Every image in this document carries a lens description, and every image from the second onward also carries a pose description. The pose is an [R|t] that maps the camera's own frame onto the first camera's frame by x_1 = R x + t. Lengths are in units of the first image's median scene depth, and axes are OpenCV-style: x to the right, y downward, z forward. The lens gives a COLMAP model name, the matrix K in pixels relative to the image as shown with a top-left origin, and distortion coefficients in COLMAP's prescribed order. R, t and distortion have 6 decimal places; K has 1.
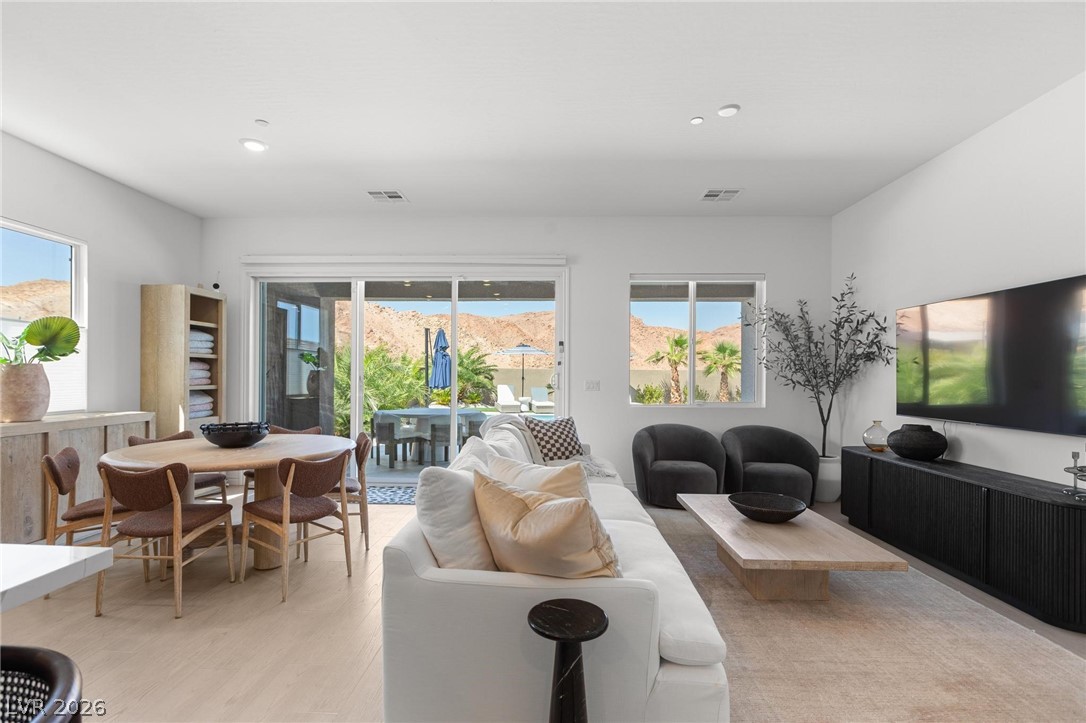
lens RADIAL K [[504.4, 0, 541.9], [0, 504.4, 377.3], [0, 0, 1]] dist [-0.003011, -0.000645]
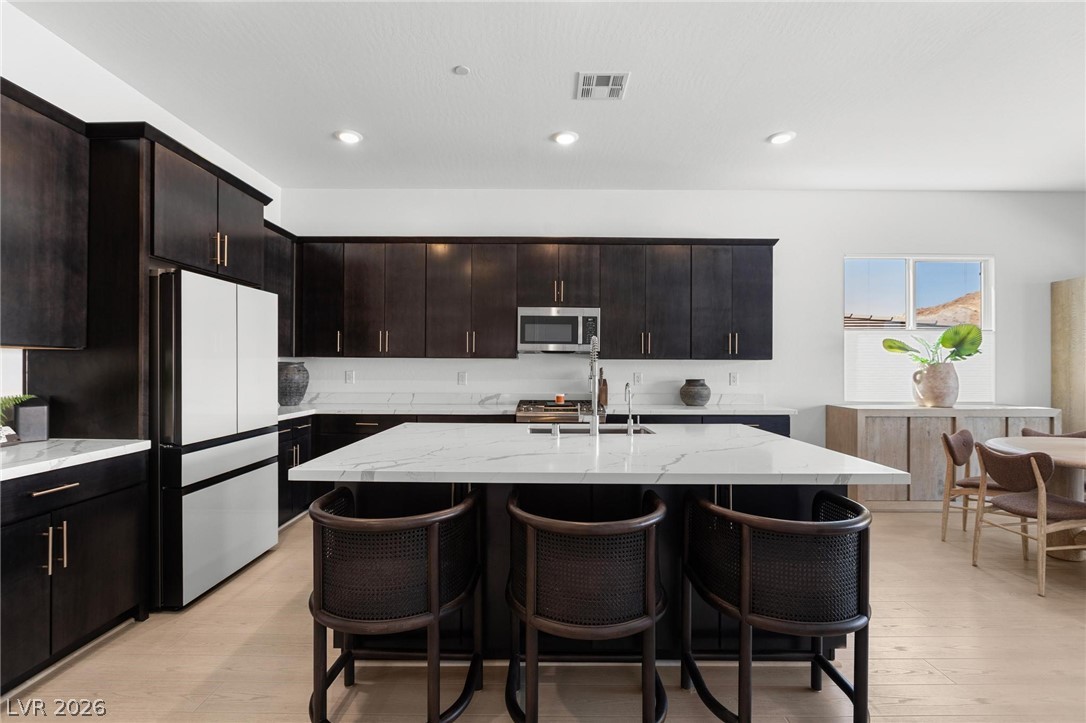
lens RADIAL K [[504.4, 0, 536.9], [0, 504.4, 364.3], [0, 0, 1]] dist [-0.003011, -0.000645]
pose [[0.034320, -0.011999, -0.999339, 0.176060], [-0.007610, 0.999896, -0.012267, 0.000816], [0.999382, 0.008026, 0.034225, -0.067290]]
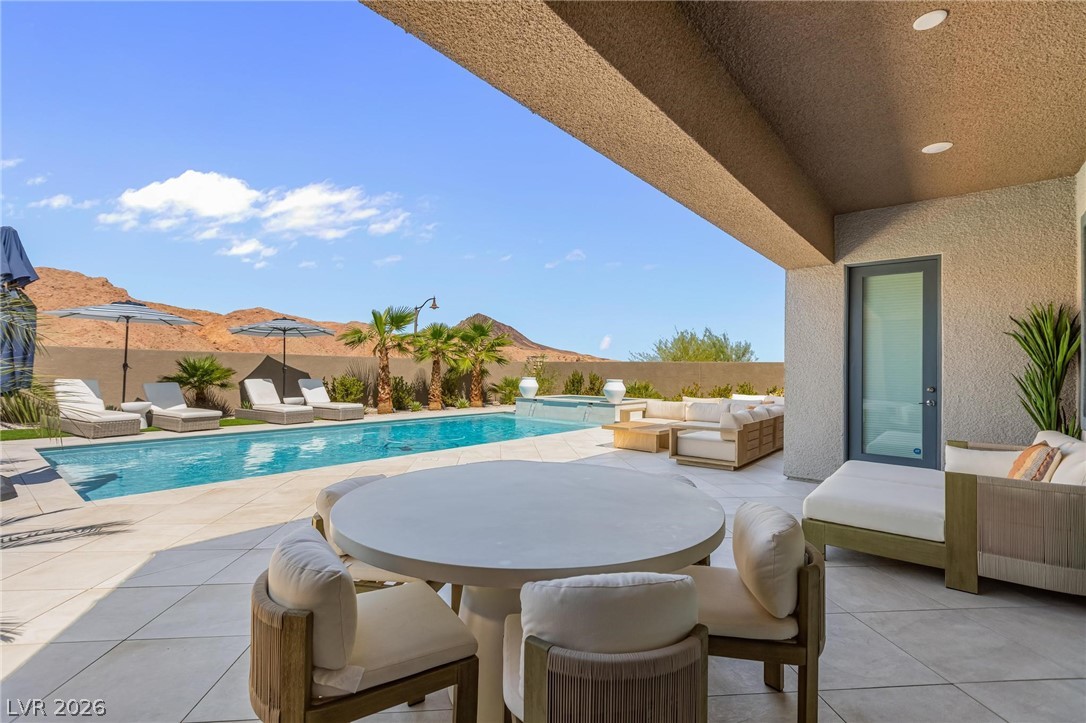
lens RADIAL K [[494.3, 0, 539.2], [0, 494.3, 362.0], [0, 0, 1]] dist [-0.005768, -0.000140]
pose [[0.607528, 0.015191, 0.794153, -0.682131], [-0.007915, 0.999883, -0.013072, 0.005124], [-0.794259, 0.001655, 0.607578, 1.341773]]
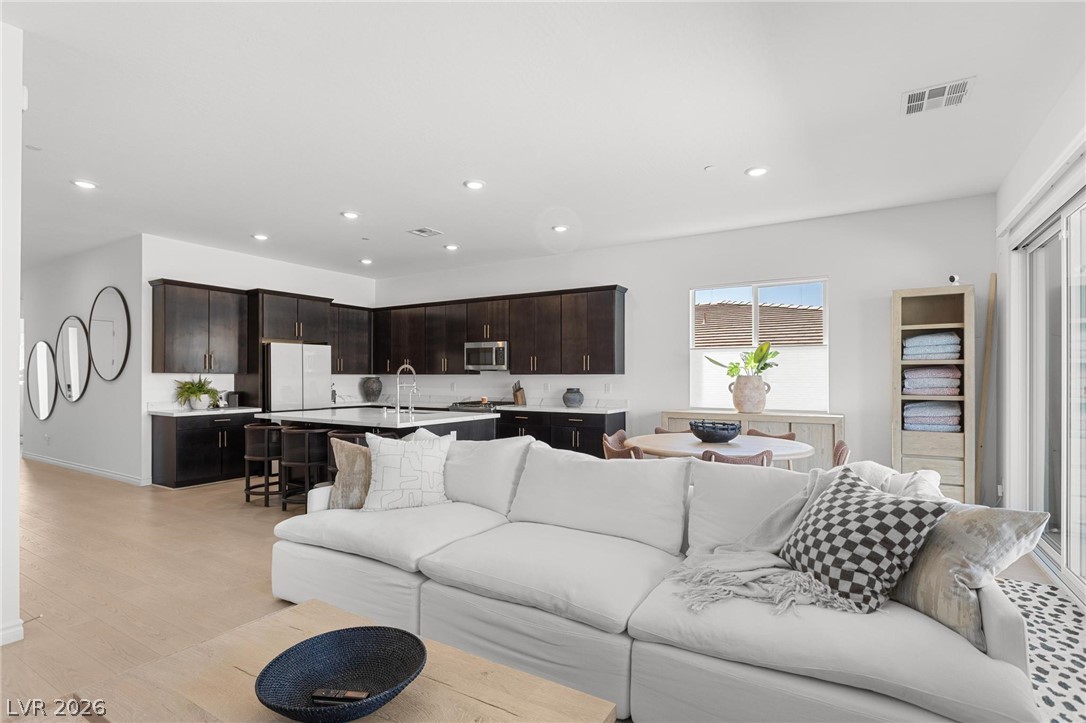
lens RADIAL K [[539.0, 0, 533.9], [0, 539.0, 379.2], [0, 0, 1]] dist [0.004294, 0.000910]
pose [[-0.505277, -0.006692, -0.862931, 0.533916], [-0.008329, 0.999961, -0.002878, -0.004170], [0.862917, 0.005734, -0.505313, 0.928091]]
